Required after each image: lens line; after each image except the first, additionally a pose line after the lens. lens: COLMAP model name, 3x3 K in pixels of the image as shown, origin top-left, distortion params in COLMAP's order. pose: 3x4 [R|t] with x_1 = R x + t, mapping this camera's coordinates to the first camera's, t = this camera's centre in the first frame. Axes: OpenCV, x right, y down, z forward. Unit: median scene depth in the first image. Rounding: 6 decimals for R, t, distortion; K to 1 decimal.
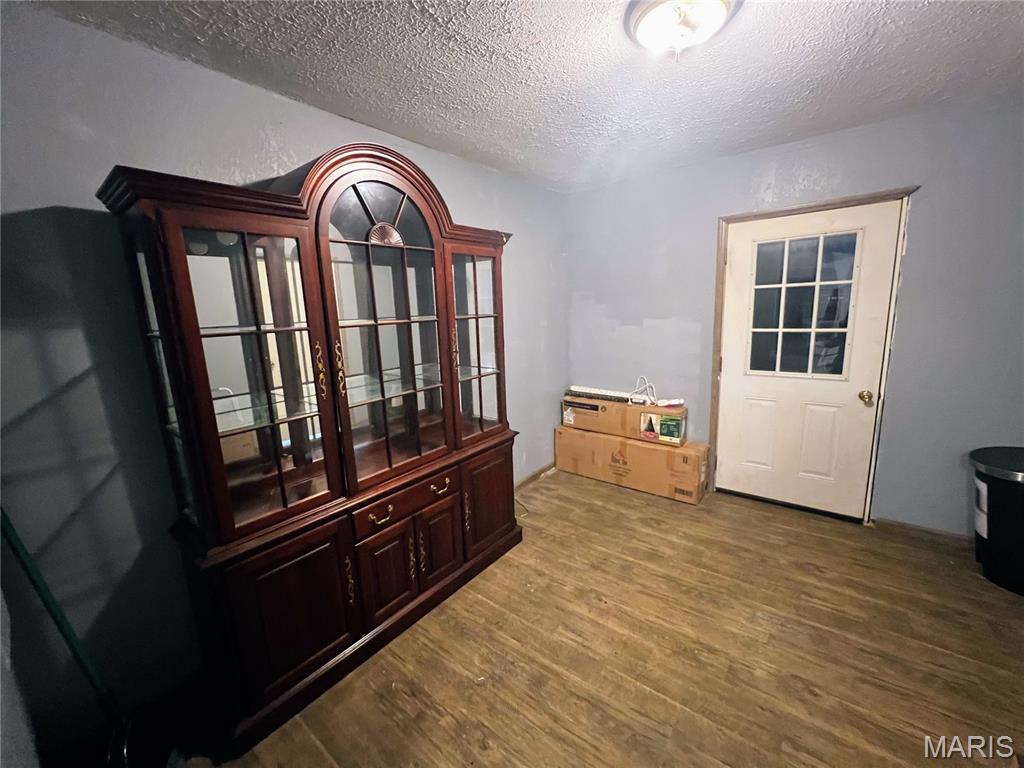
lens RADIAL K [[409.3, 0, 509.6], [0, 409.3, 382.6], [0, 0, 1]] dist [-0.001103, 0.000847]
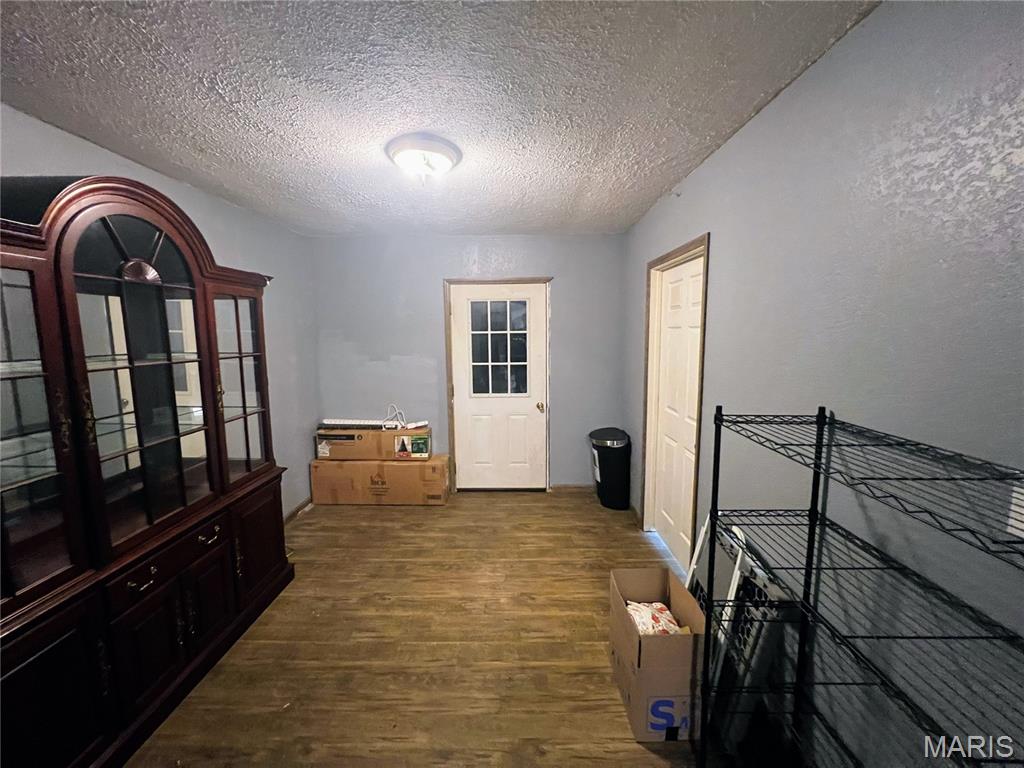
lens RADIAL K [[409.3, 0, 509.9], [0, 409.3, 382.3], [0, 0, 1]] dist [-0.001103, 0.000847]
pose [[0.794812, -0.041883, 0.605409, -0.143107], [0.087686, 0.995073, -0.046277, 0.005782], [-0.600488, 0.089867, 0.794568, -0.156764]]
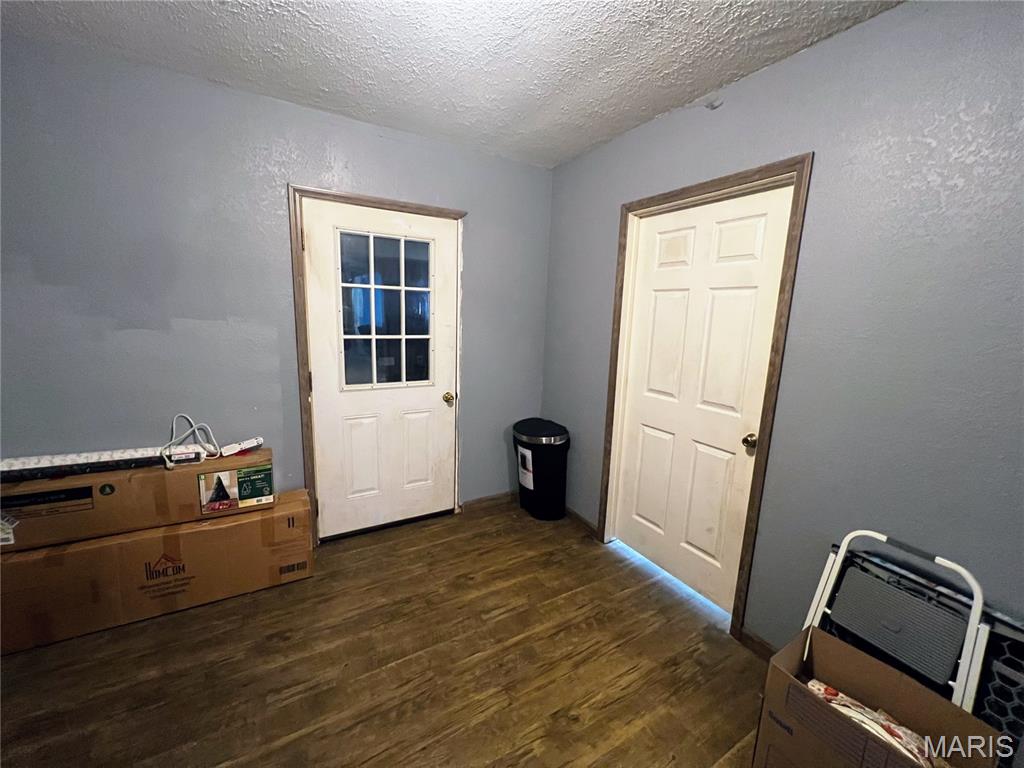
lens RADIAL K [[409.3, 0, 510.2], [0, 409.3, 381.2], [0, 0, 1]] dist [-0.001103, 0.000847]
pose [[0.365888, -0.101859, 0.925068, -0.065847], [0.123067, 0.990559, 0.060394, -0.054870], [-0.922486, 0.091748, 0.374969, 0.444342]]
